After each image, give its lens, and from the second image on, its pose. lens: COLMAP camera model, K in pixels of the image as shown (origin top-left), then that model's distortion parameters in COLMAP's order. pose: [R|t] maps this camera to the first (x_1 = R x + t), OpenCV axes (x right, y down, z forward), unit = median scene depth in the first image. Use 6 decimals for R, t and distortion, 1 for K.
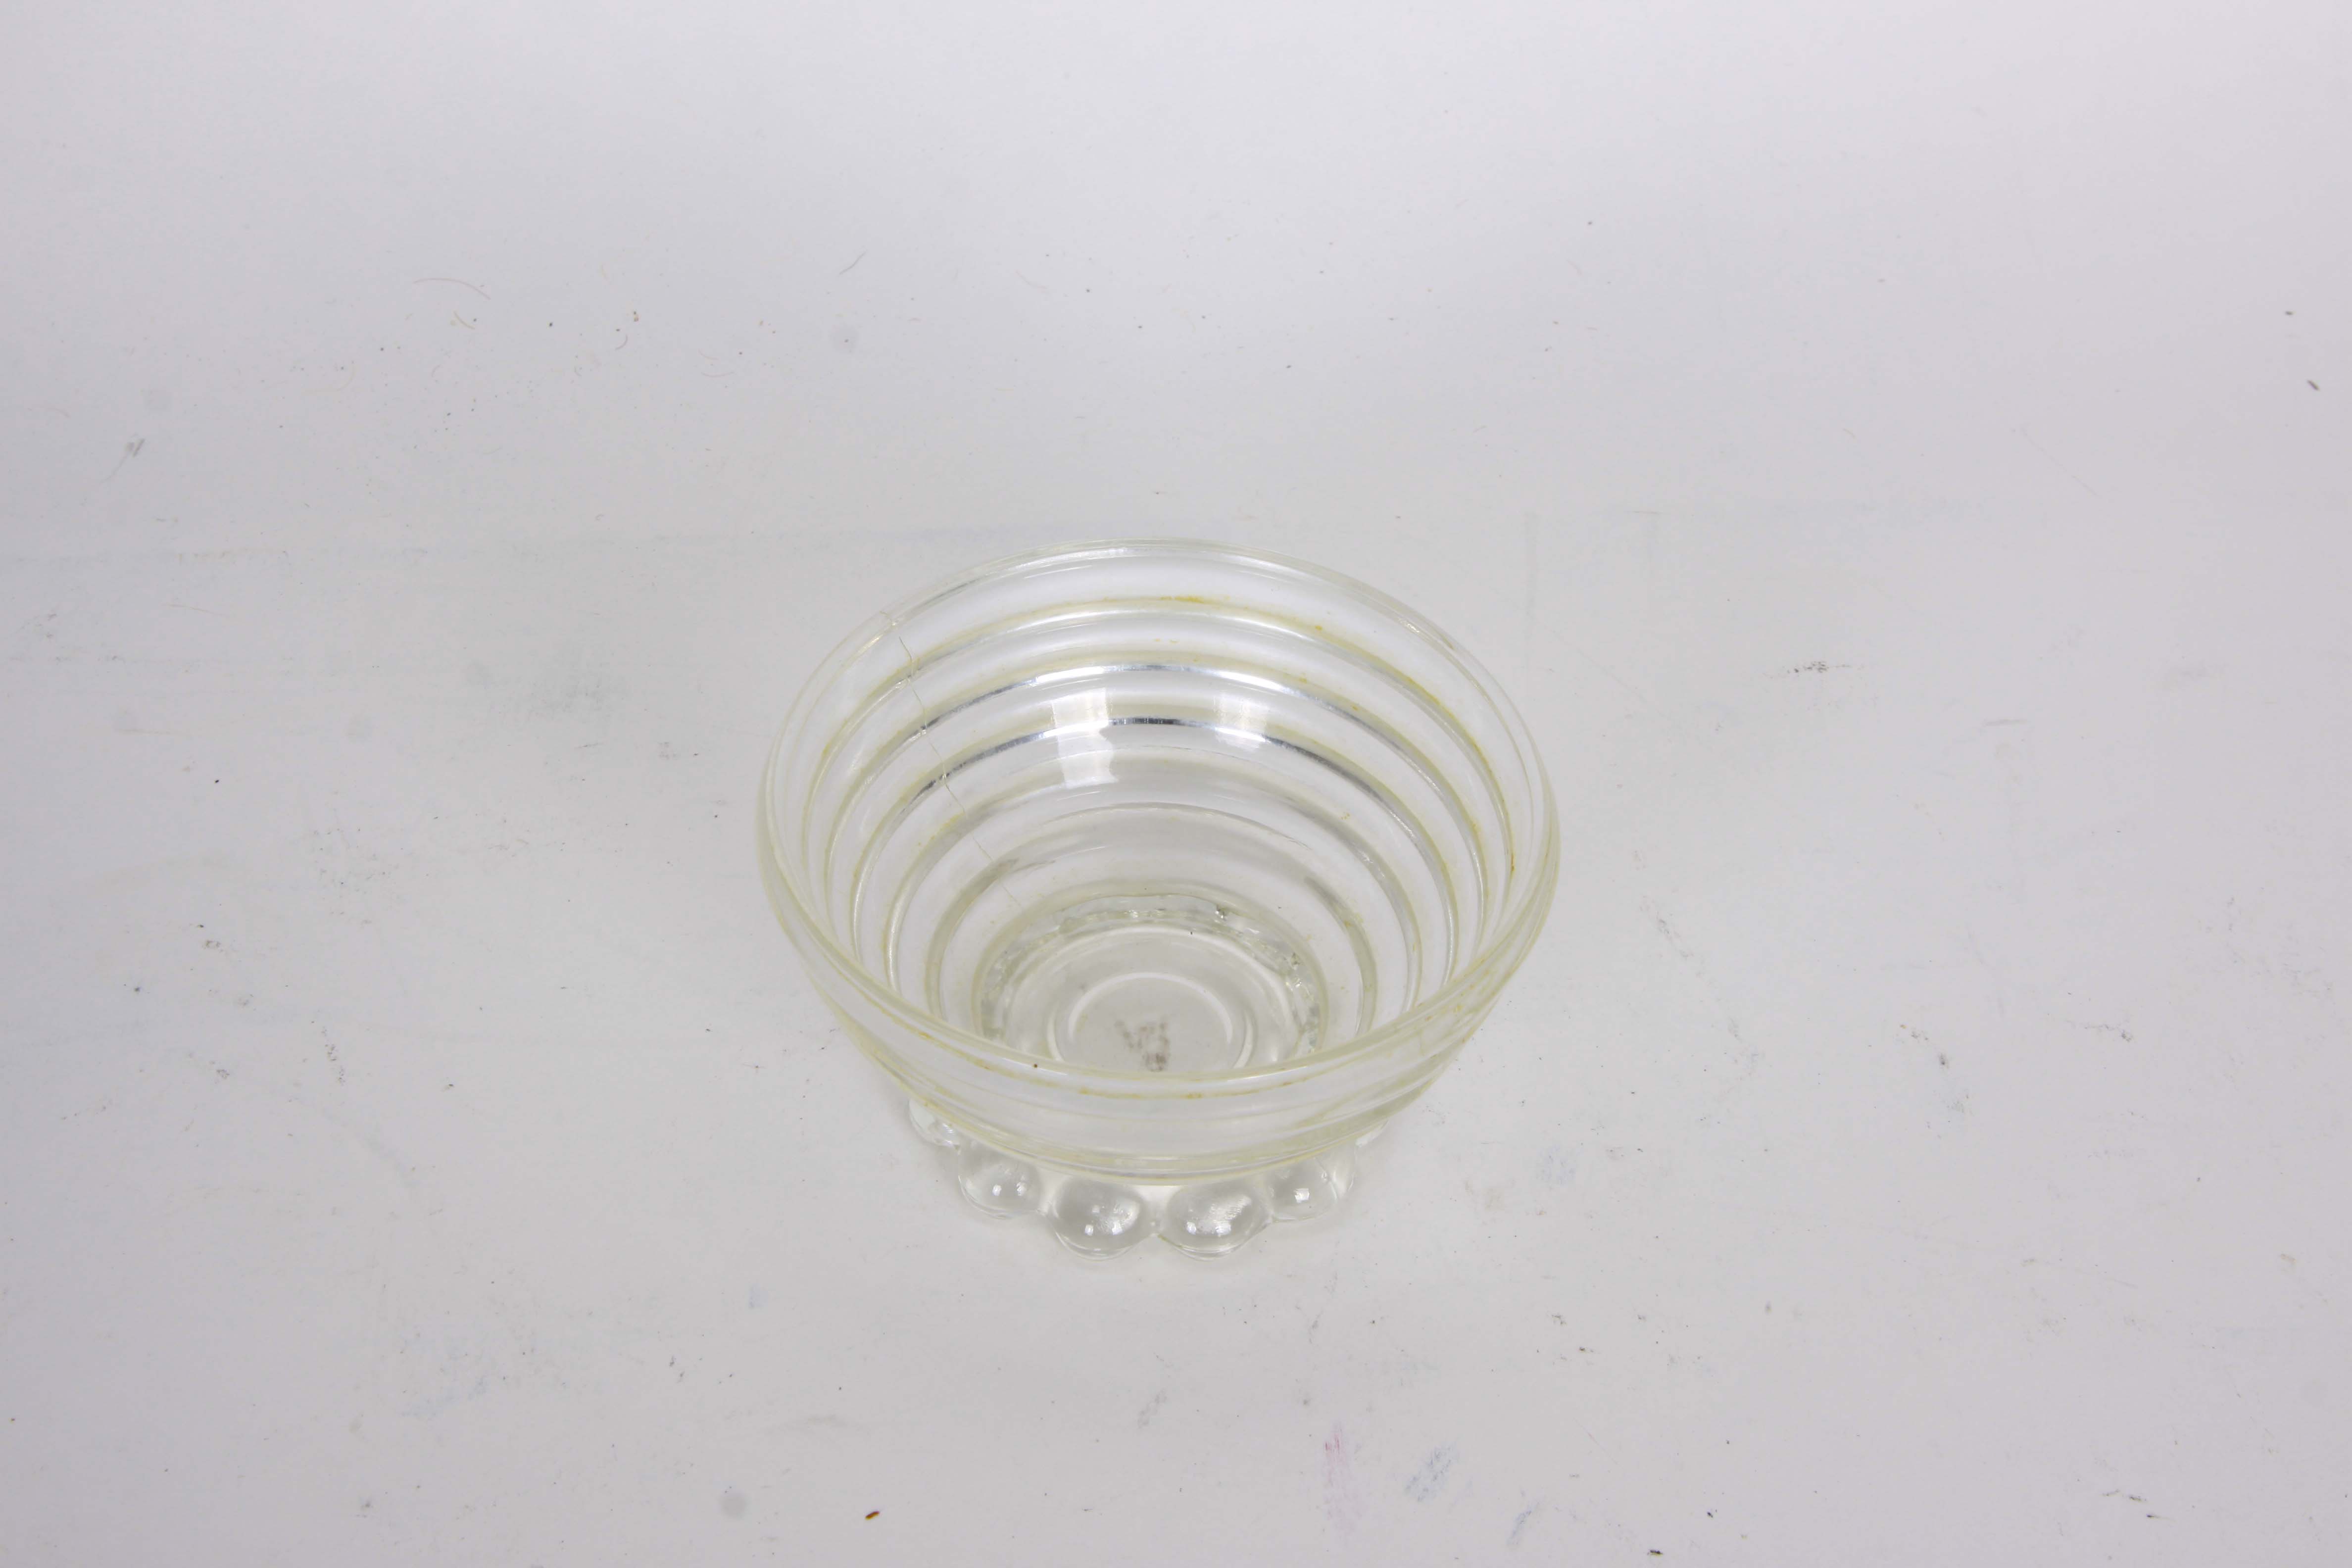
lens RADIAL K [[4054.9, 0, 1172.2], [0, 4054.9, 995.4], [0, 0, 1]] dist [-0.025980, 0.133956]
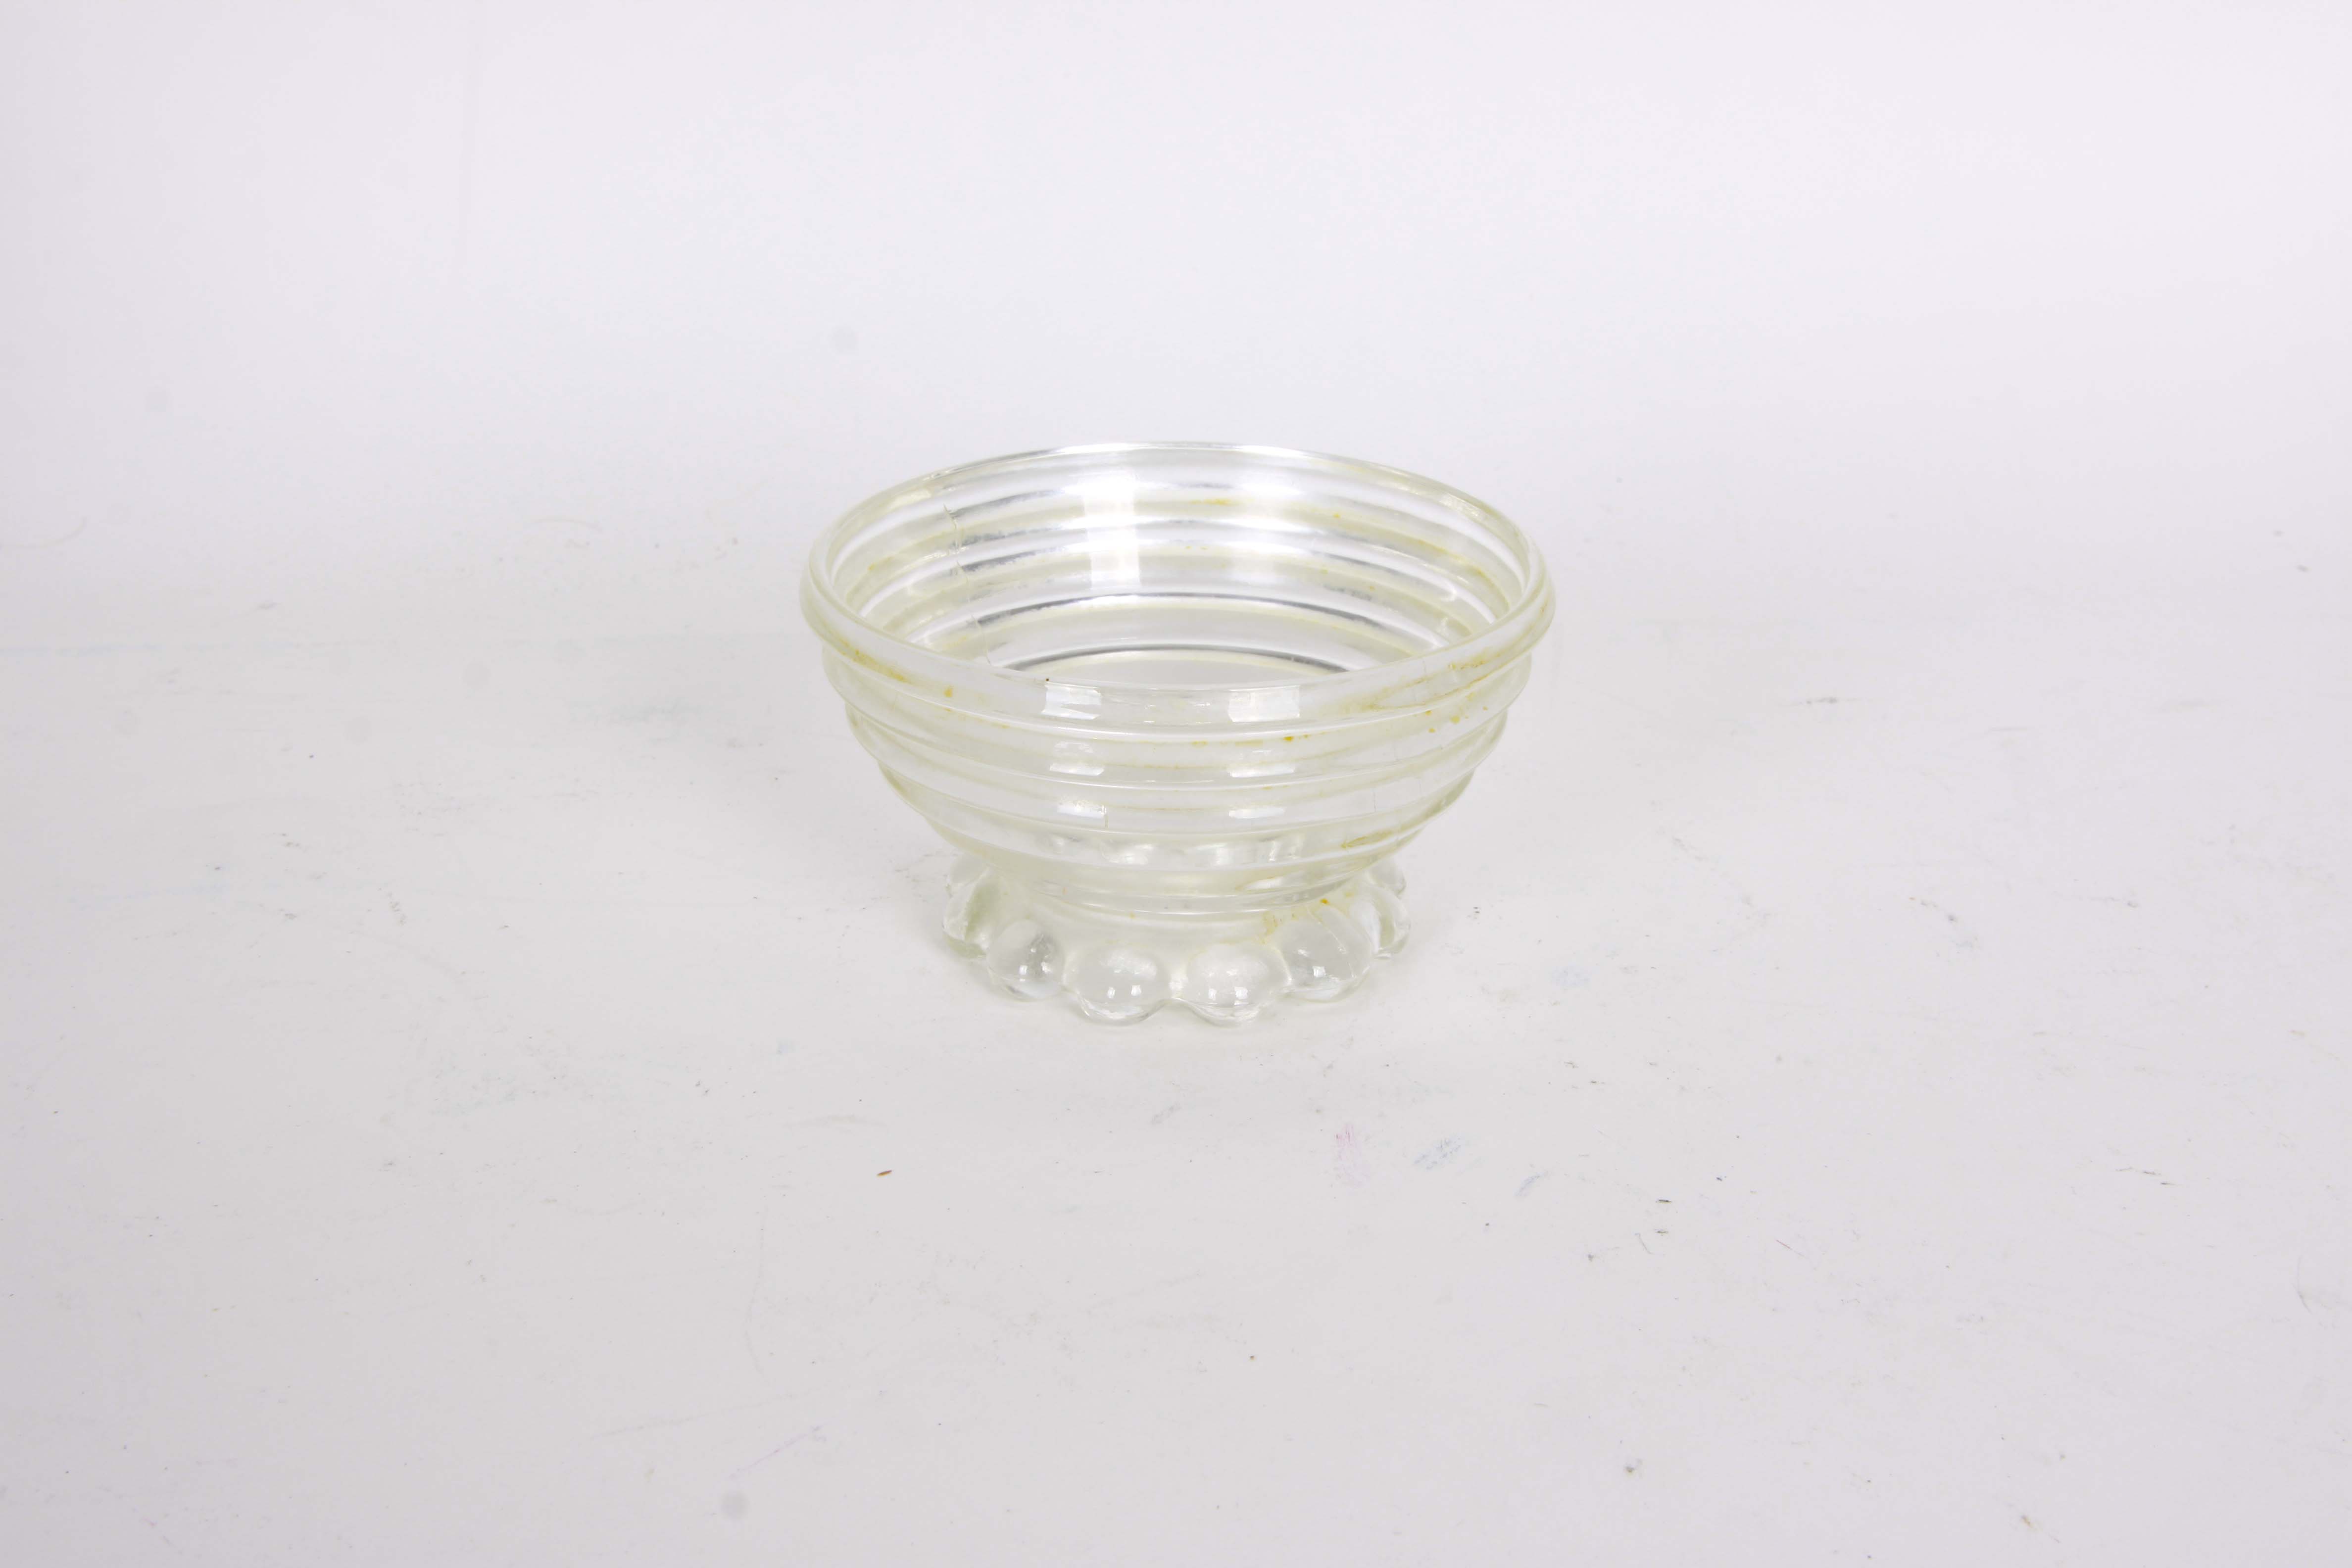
lens RADIAL K [[4054.9, 0, 1172.2], [0, 4054.9, 995.4], [0, 0, 1]] dist [-0.025980, 0.133956]
pose [[0.998986, -0.008125, -0.044284, 0.040641], [-0.007677, 0.938445, -0.345344, 0.413173], [0.044364, 0.345334, 0.937431, 0.038696]]
